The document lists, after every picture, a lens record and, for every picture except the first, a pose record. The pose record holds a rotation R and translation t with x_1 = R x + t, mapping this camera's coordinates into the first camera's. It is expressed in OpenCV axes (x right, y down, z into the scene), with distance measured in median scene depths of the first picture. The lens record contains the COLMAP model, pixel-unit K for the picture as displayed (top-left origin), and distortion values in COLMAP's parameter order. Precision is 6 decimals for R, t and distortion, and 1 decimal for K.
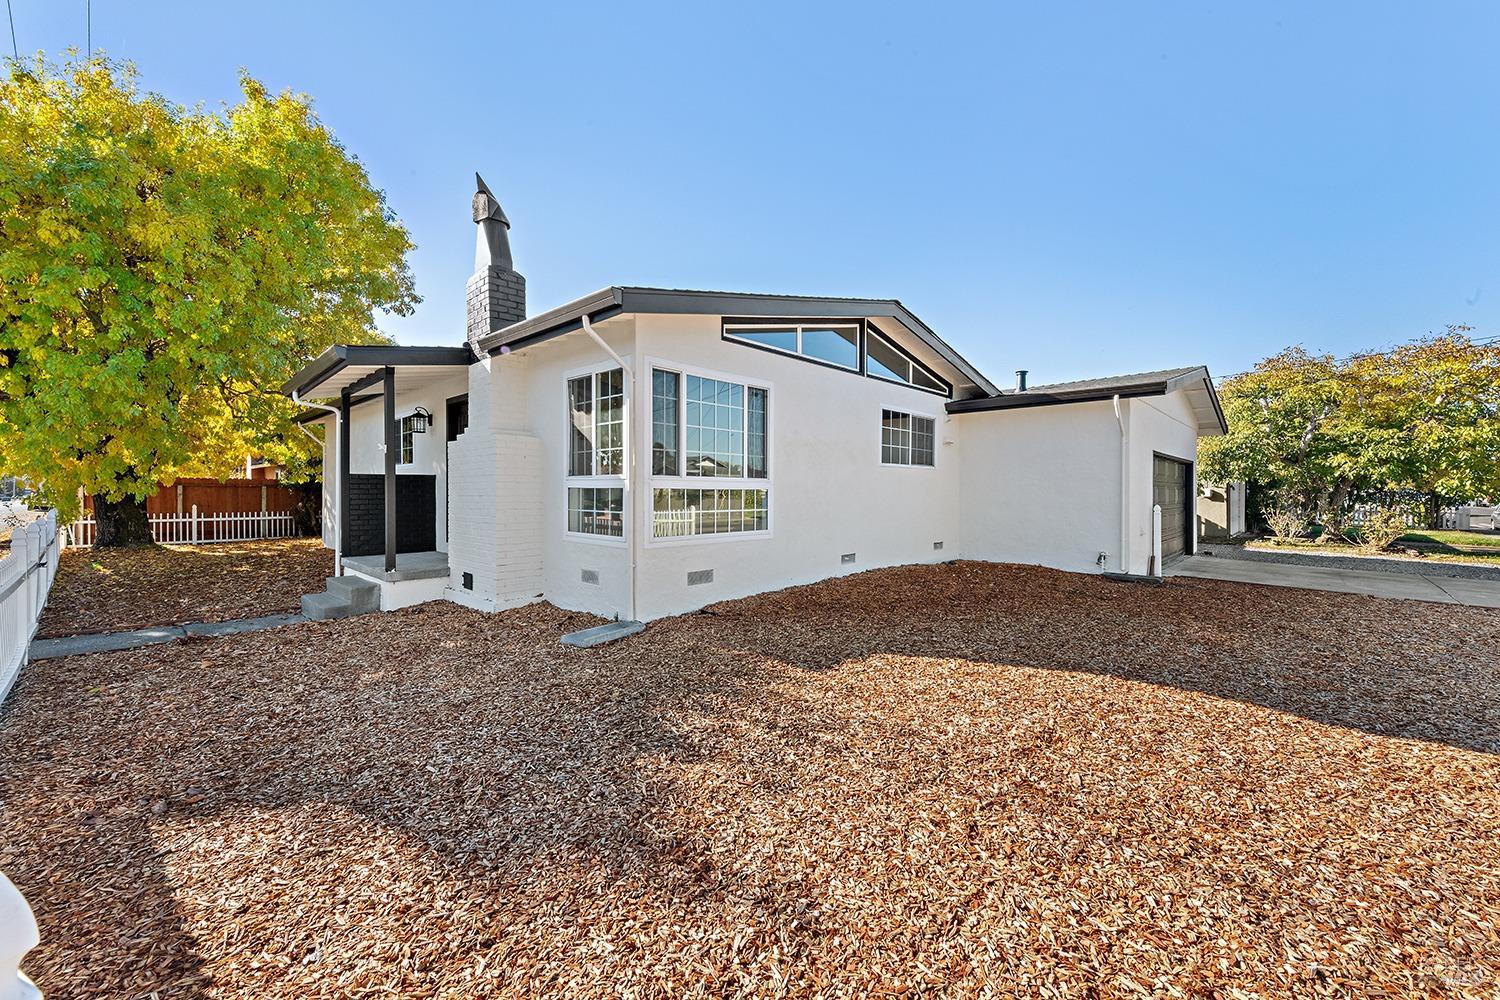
lens RADIAL K [[587.1, 0, 752.1], [0, 587.1, 490.6], [0, 0, 1]] dist [0.012652, -0.000198]
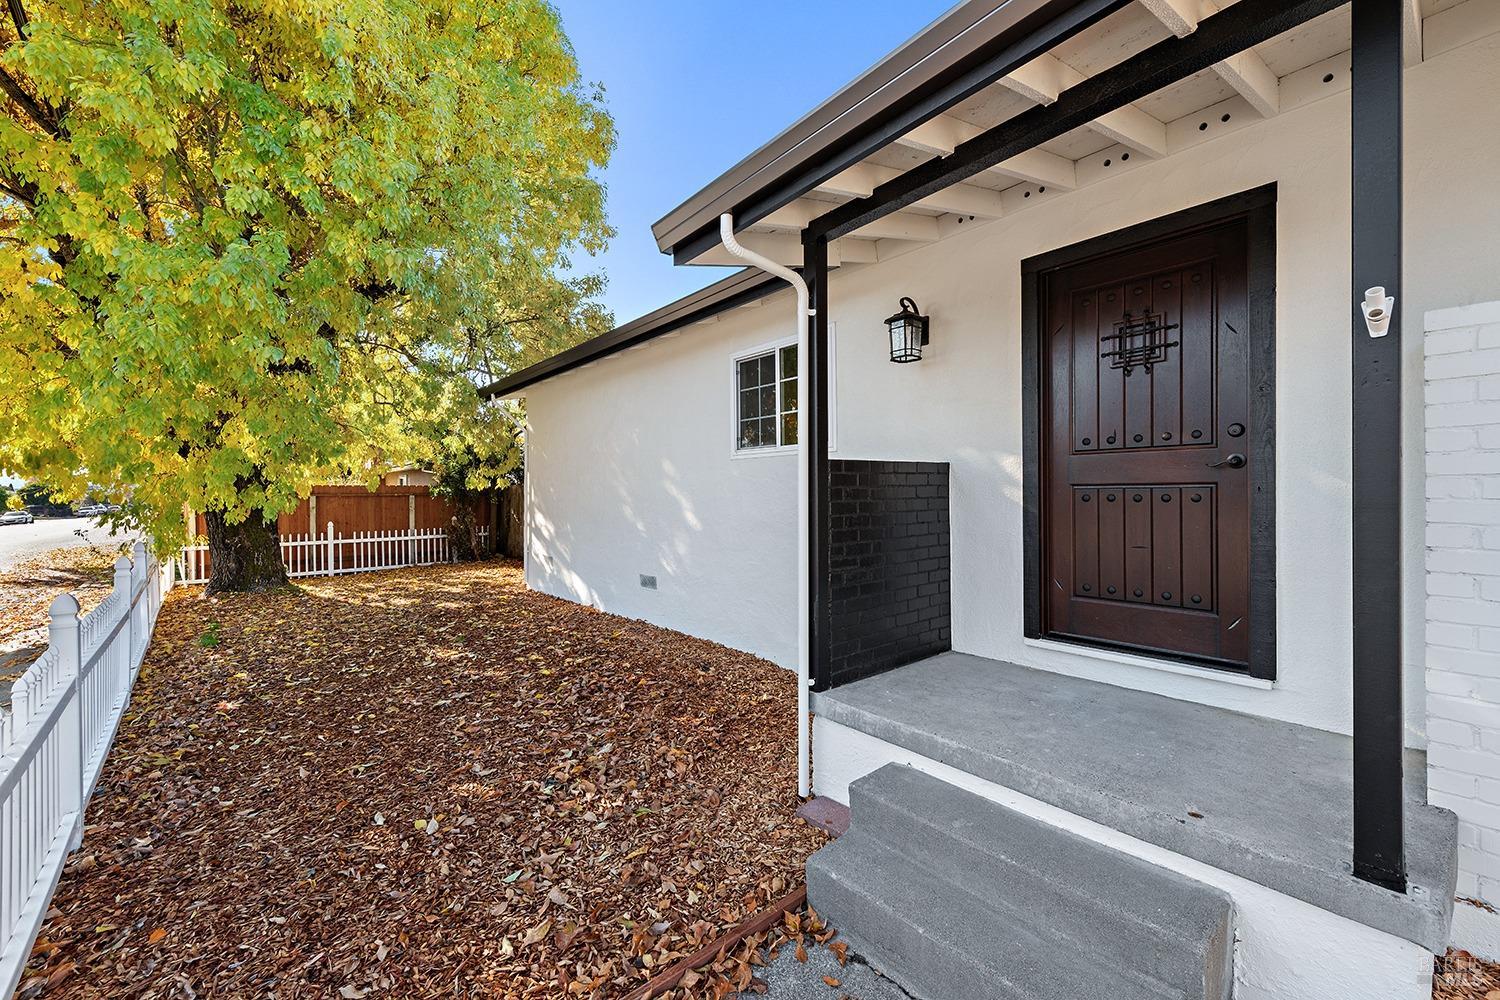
lens RADIAL K [[588.6, 0, 751.7], [0, 588.6, 489.9], [0, 0, 1]] dist [0.008187, -0.000162]
pose [[0.995208, -0.013838, -0.096794, -0.570277], [0.013228, 0.999888, -0.006933, -0.005854], [0.096879, 0.005619, 0.995280, 0.525048]]
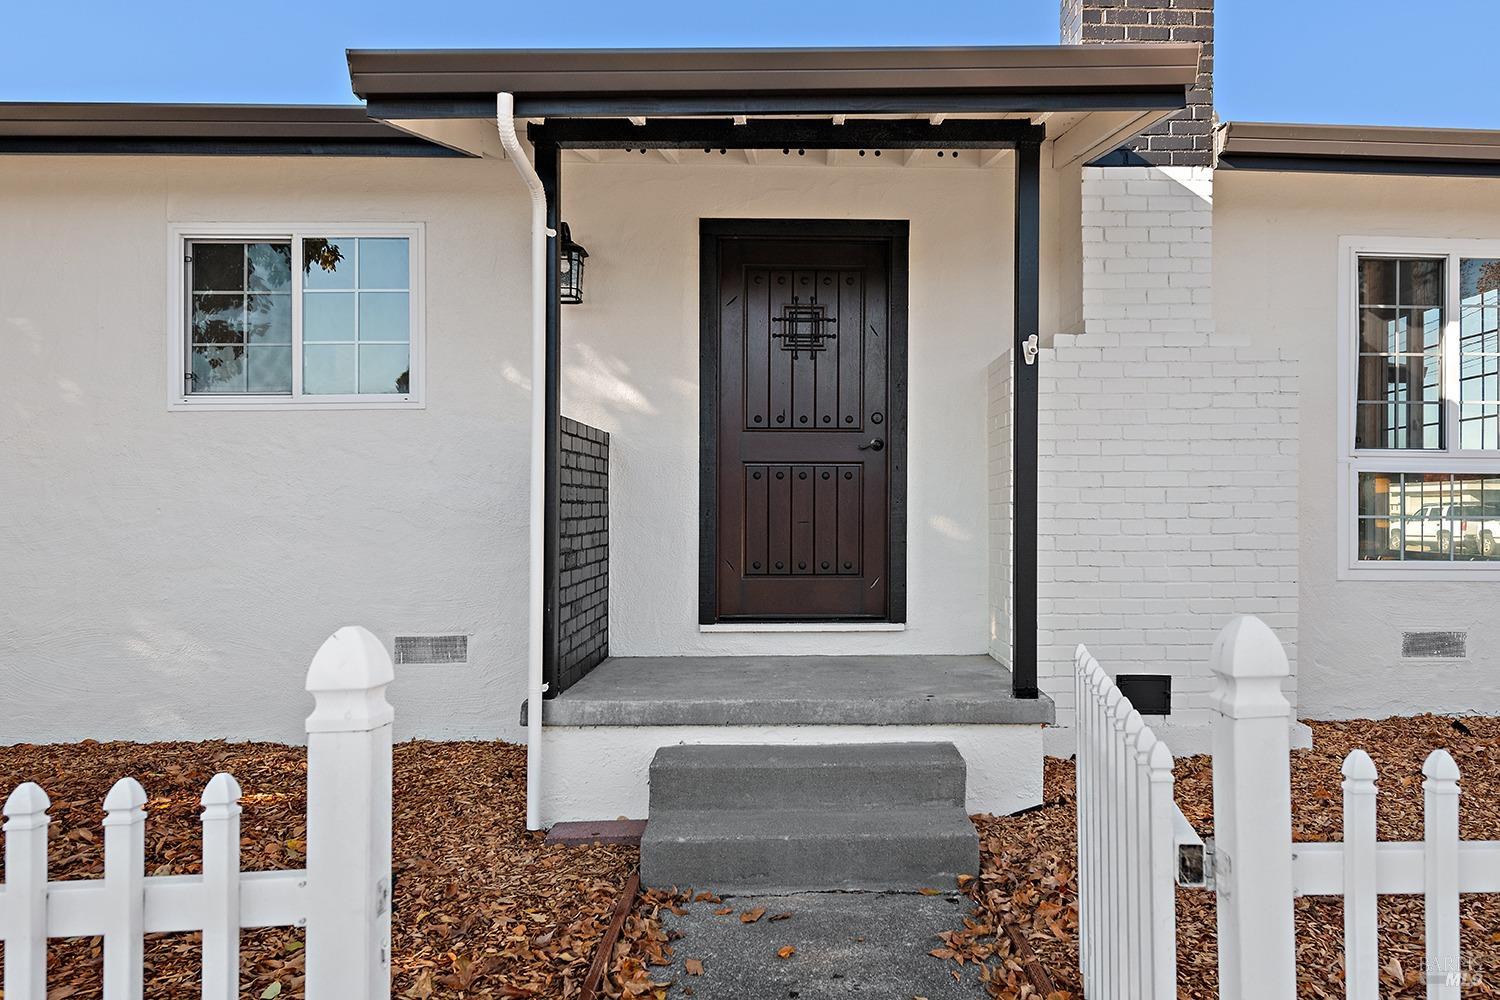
lens RADIAL K [[1052.3, 0, 750.0], [0, 1052.3, 500.0], [0, 0, 1]] dist [0.000281, 0.001437]
pose [[0.729091, 0.008881, 0.684360, -0.786666], [-0.002475, 0.999943, -0.010340, 0.015305], [-0.684413, 0.005845, 0.729071, 0.458282]]
